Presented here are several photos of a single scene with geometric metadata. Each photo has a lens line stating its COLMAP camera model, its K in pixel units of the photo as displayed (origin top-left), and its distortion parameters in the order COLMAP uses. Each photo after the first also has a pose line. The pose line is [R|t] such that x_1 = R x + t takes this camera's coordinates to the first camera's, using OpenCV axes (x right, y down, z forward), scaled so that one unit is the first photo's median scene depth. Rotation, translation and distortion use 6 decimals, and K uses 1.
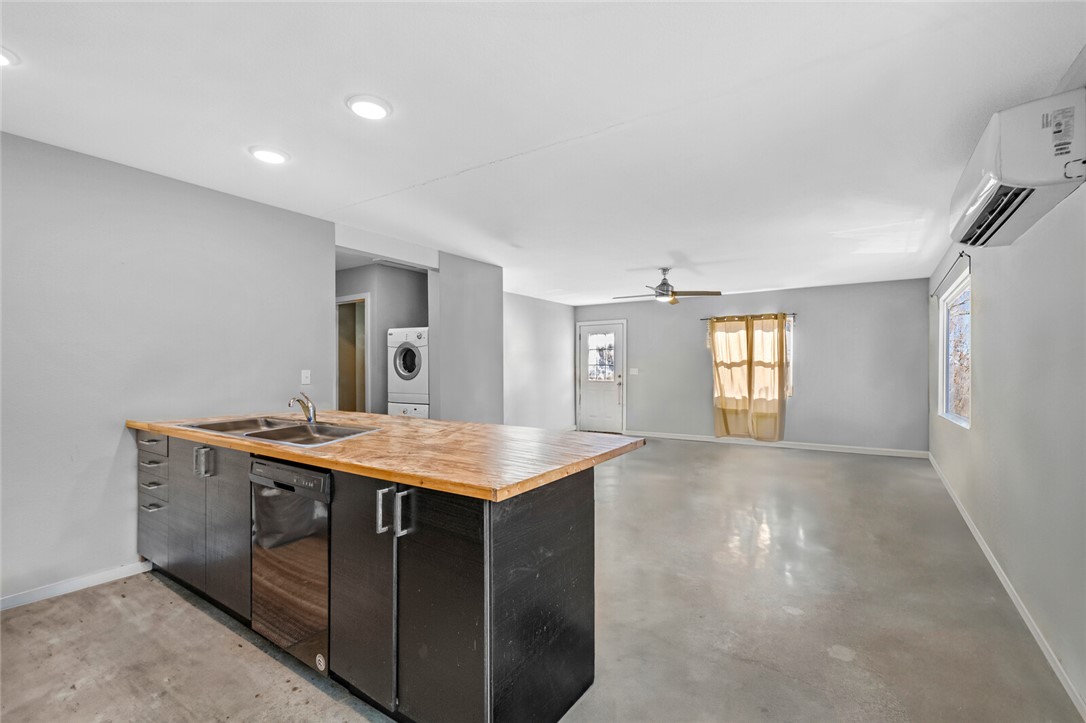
lens RADIAL K [[480.7, 0, 543.8], [0, 480.7, 354.4], [0, 0, 1]] dist [0.002320, -0.000838]
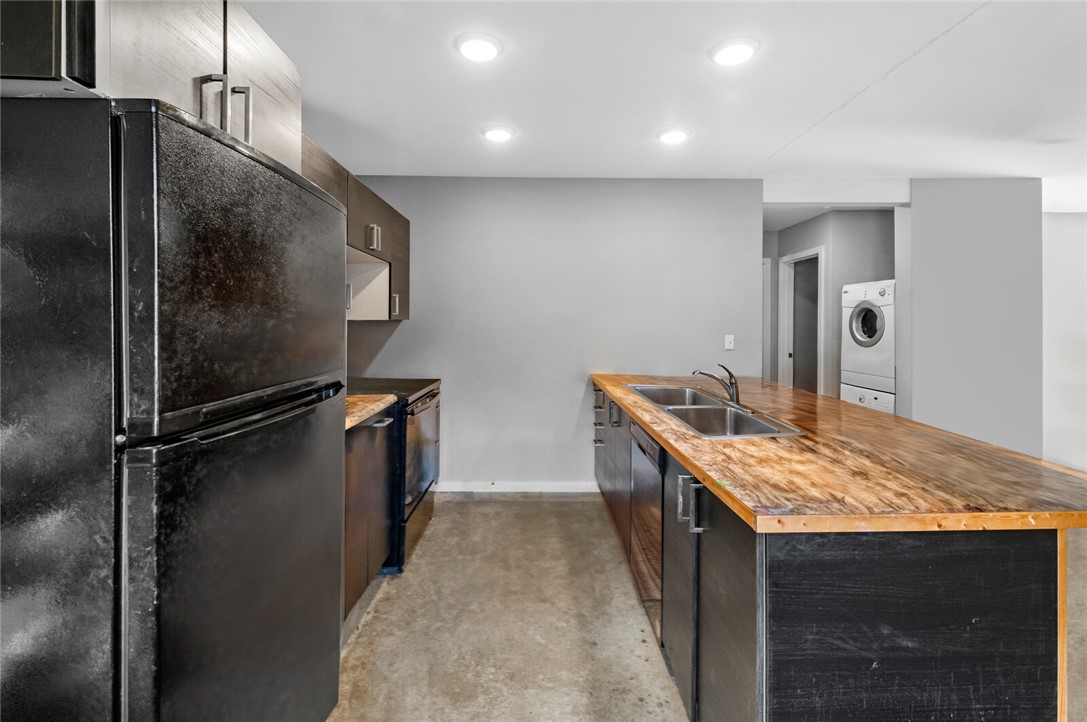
lens RADIAL K [[486.0, 0, 542.3], [0, 486.0, 324.1], [0, 0, 1]] dist [-0.000824, -0.001057]
pose [[0.566735, -0.004111, -0.823890, 0.091002], [0.023139, 0.999673, 0.010929, -0.008040], [0.823575, -0.025258, 0.566645, 0.085101]]
